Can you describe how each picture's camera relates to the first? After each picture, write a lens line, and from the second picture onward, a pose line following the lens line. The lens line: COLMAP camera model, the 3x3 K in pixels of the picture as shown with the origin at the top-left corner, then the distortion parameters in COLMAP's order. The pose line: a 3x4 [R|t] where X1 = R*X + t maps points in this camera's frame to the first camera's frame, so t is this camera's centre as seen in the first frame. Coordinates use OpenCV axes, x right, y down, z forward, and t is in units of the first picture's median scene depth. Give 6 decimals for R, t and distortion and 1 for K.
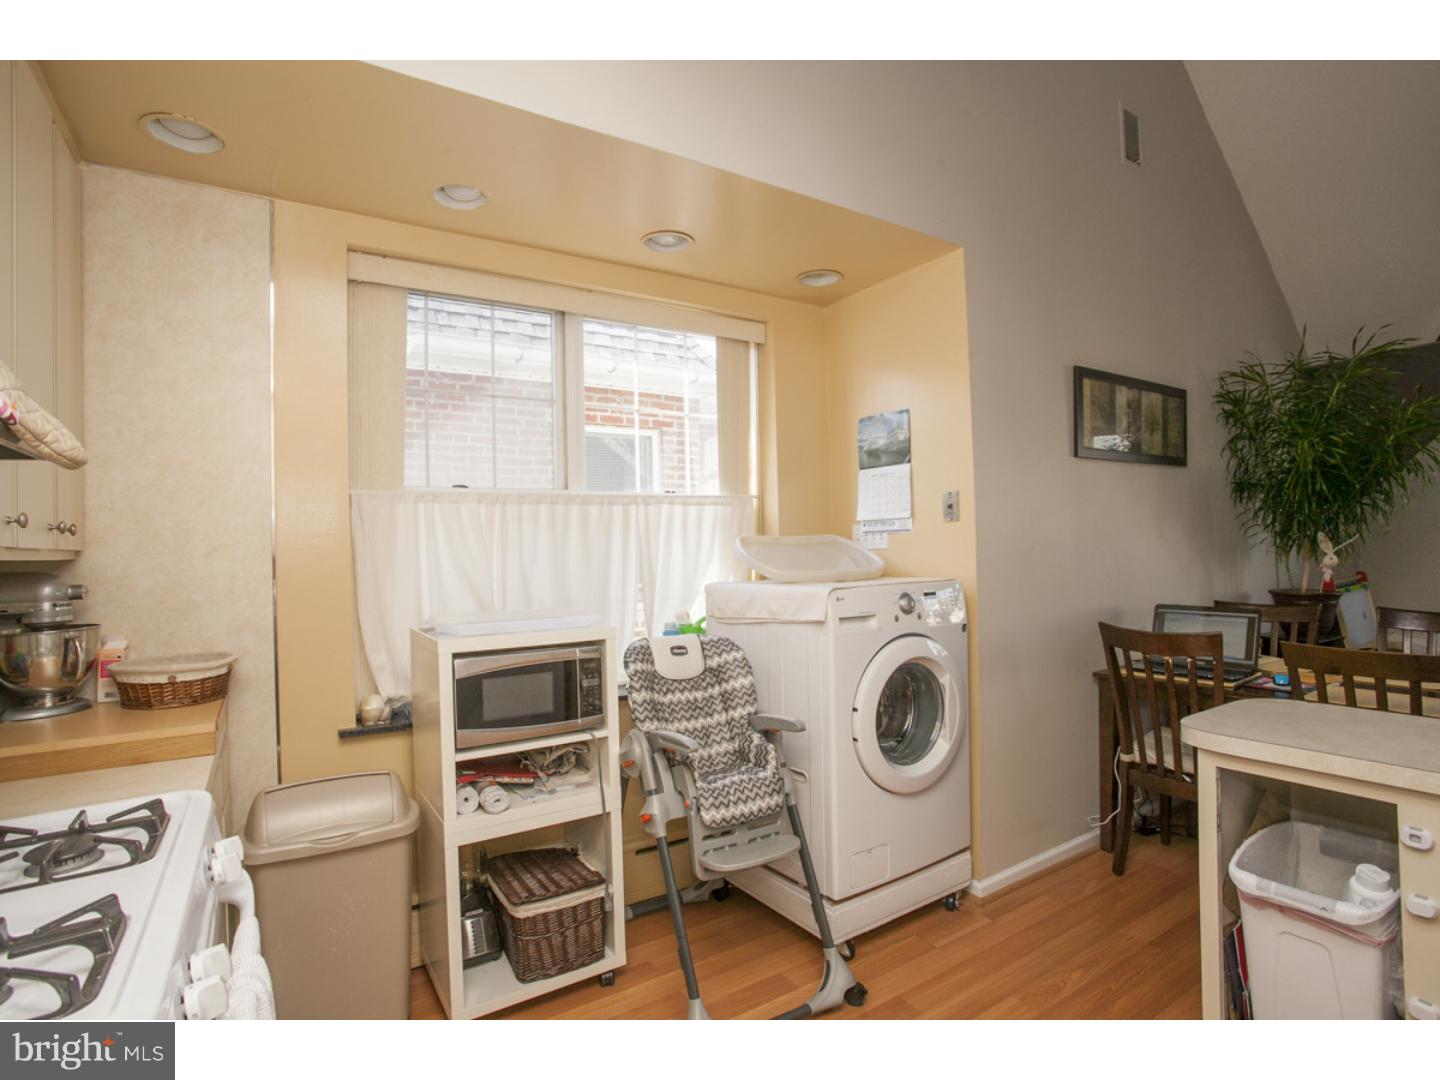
lens RADIAL K [[712.8, 0, 720.0], [0, 712.8, 540.0], [0, 0, 1]] dist [-0.085139, 0.038611]
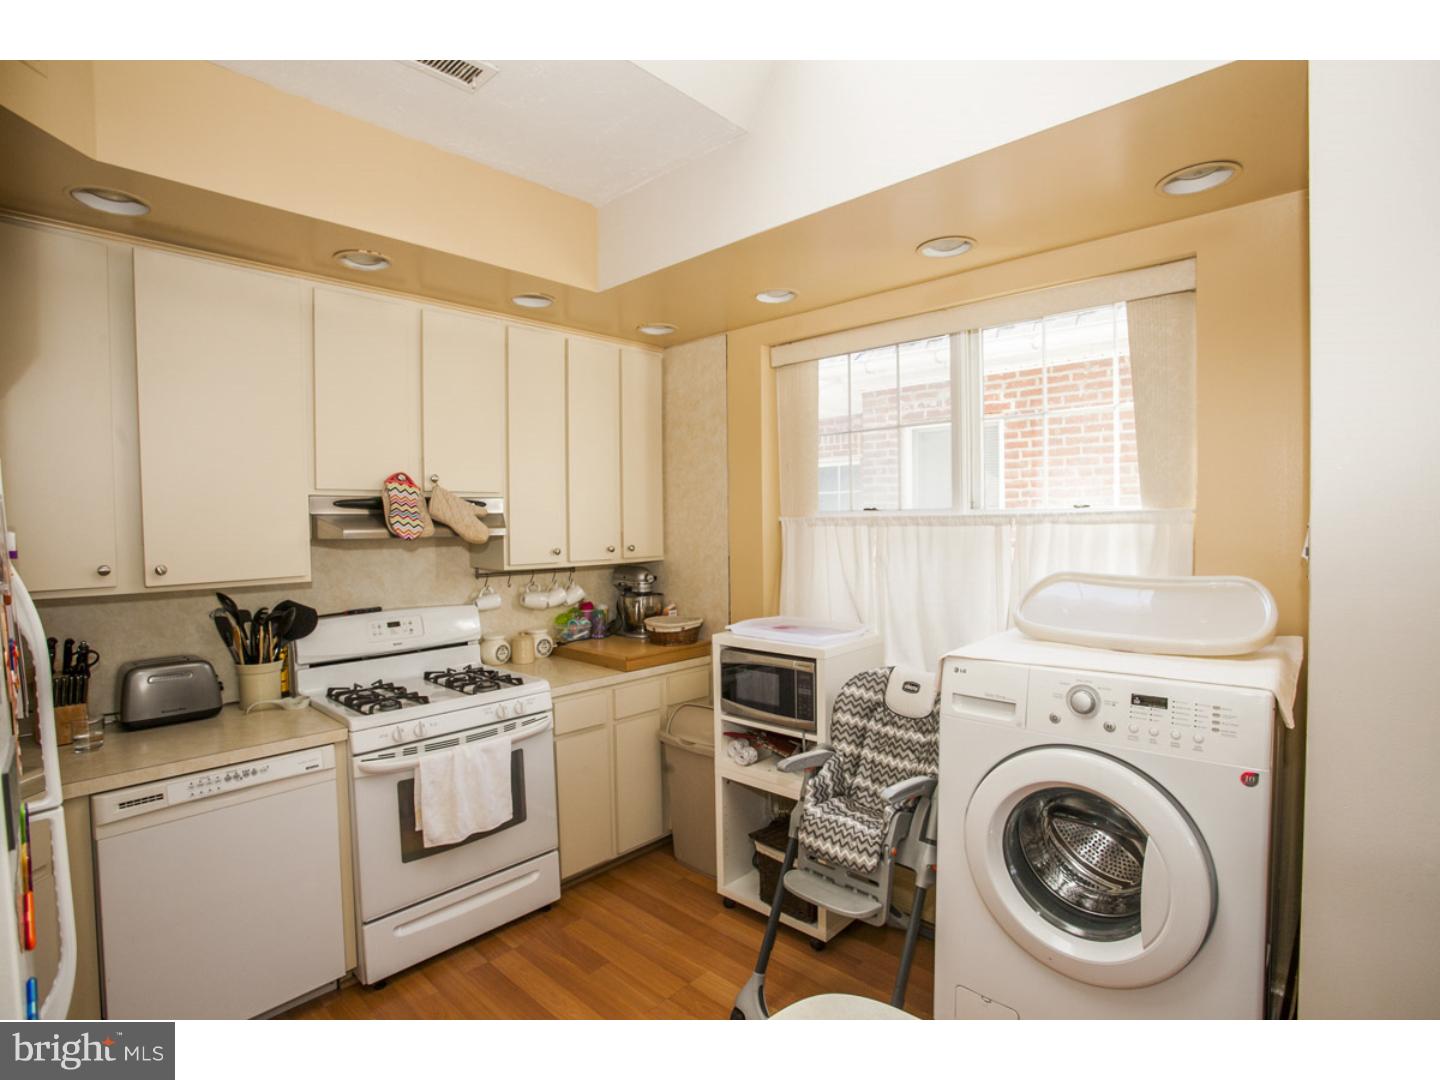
lens RADIAL K [[716.4, 0, 720.0], [0, 716.4, 540.0], [0, 0, 1]] dist [-0.072792, 0.036061]
pose [[0.254957, 0.046912, -0.965814, 0.812662], [0.014574, 0.998523, 0.052348, -0.102331], [0.966842, -0.027422, 0.253897, 0.504015]]
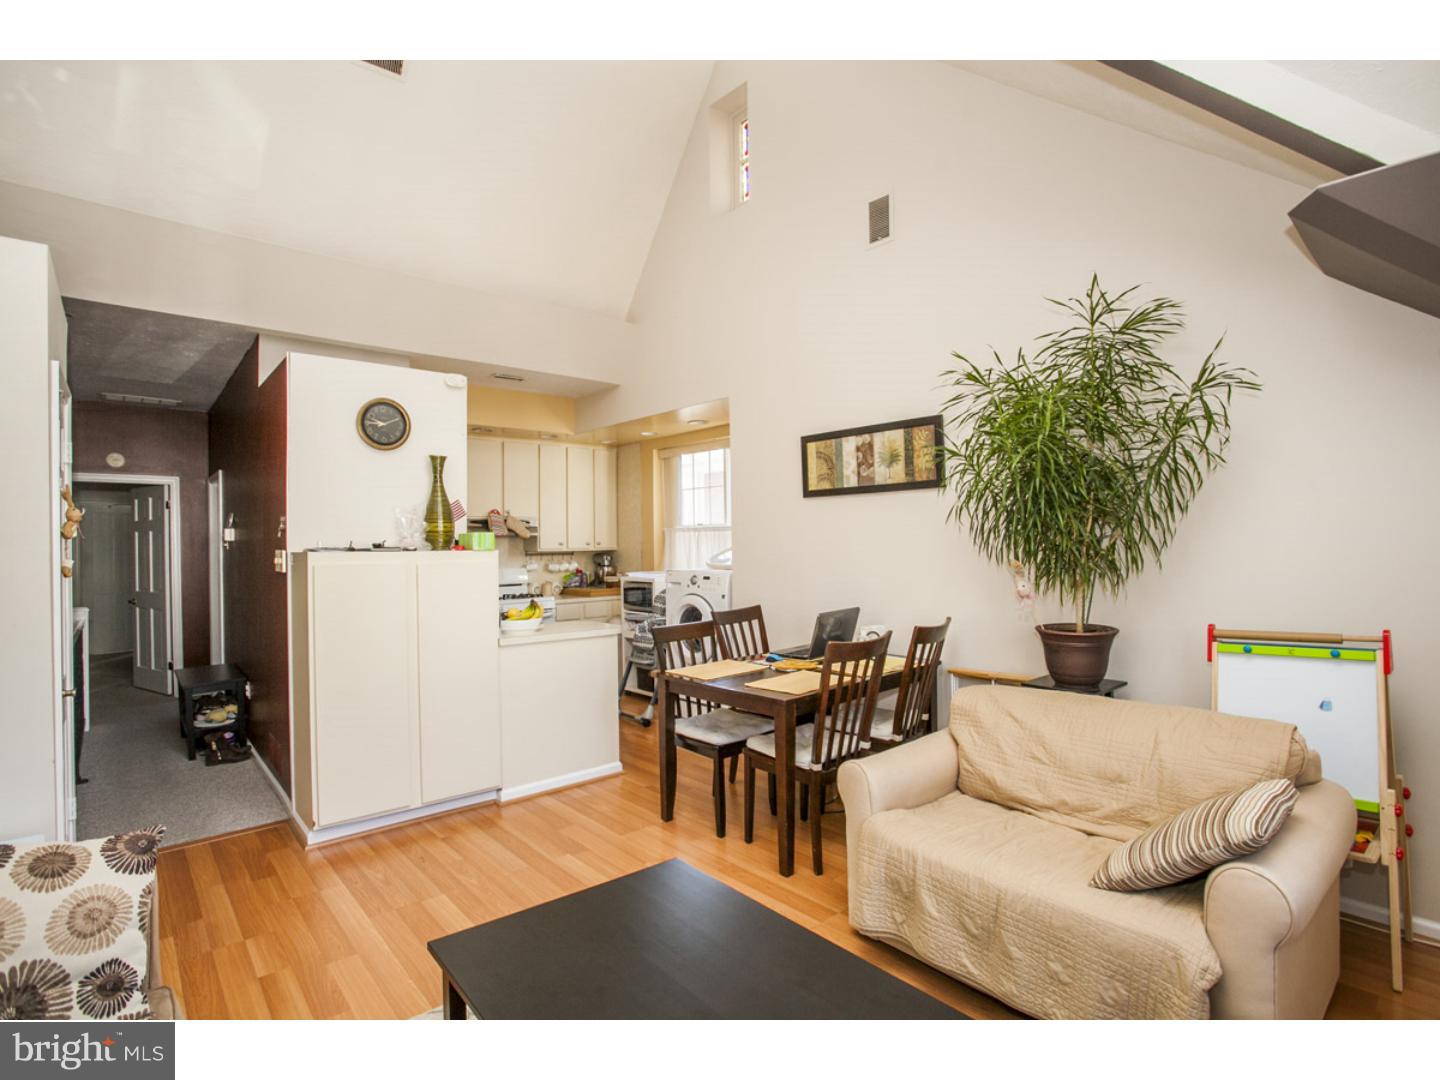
lens RADIAL K [[716.4, 0, 720.0], [0, 716.4, 540.0], [0, 0, 1]] dist [-0.072792, 0.036061]
pose [[0.160465, 0.018291, -0.986872, 2.482669], [0.018100, 0.999606, 0.021470, -0.082192], [0.986876, -0.021307, 0.160070, 0.722409]]
